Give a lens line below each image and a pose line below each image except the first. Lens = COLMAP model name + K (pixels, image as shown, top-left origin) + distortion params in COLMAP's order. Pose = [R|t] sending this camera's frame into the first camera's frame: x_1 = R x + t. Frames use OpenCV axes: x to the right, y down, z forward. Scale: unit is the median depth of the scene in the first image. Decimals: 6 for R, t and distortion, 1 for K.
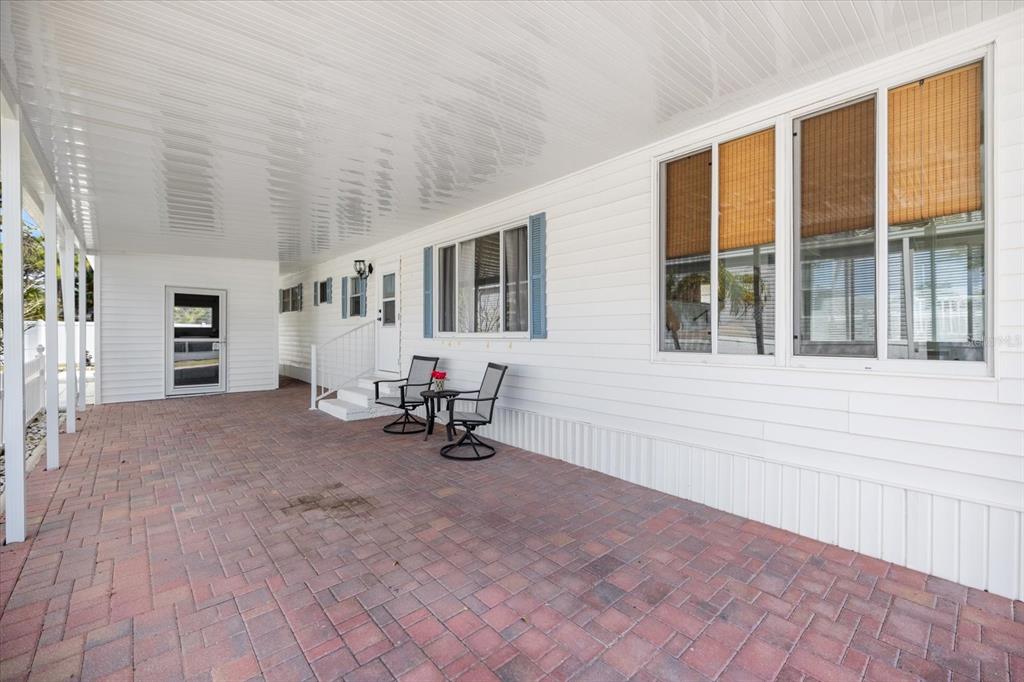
lens RADIAL K [[427.6, 0, 513.9], [0, 427.6, 339.2], [0, 0, 1]] dist [0.000199, 0.000174]
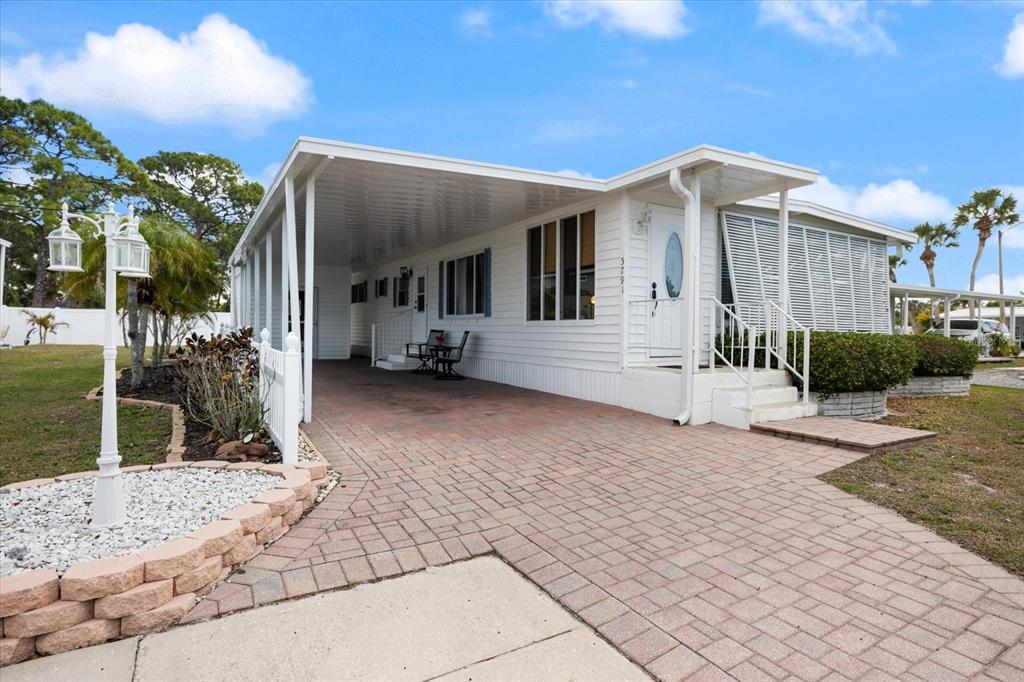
lens RADIAL K [[541.1, 0, 514.5], [0, 541.1, 340.2], [0, 0, 1]] dist [-0.001957, 0.000063]
pose [[0.981450, 0.011353, -0.191382, 0.482220], [-0.010511, 0.999930, 0.005415, 0.066584], [0.191430, -0.003303, 0.981501, -0.971534]]
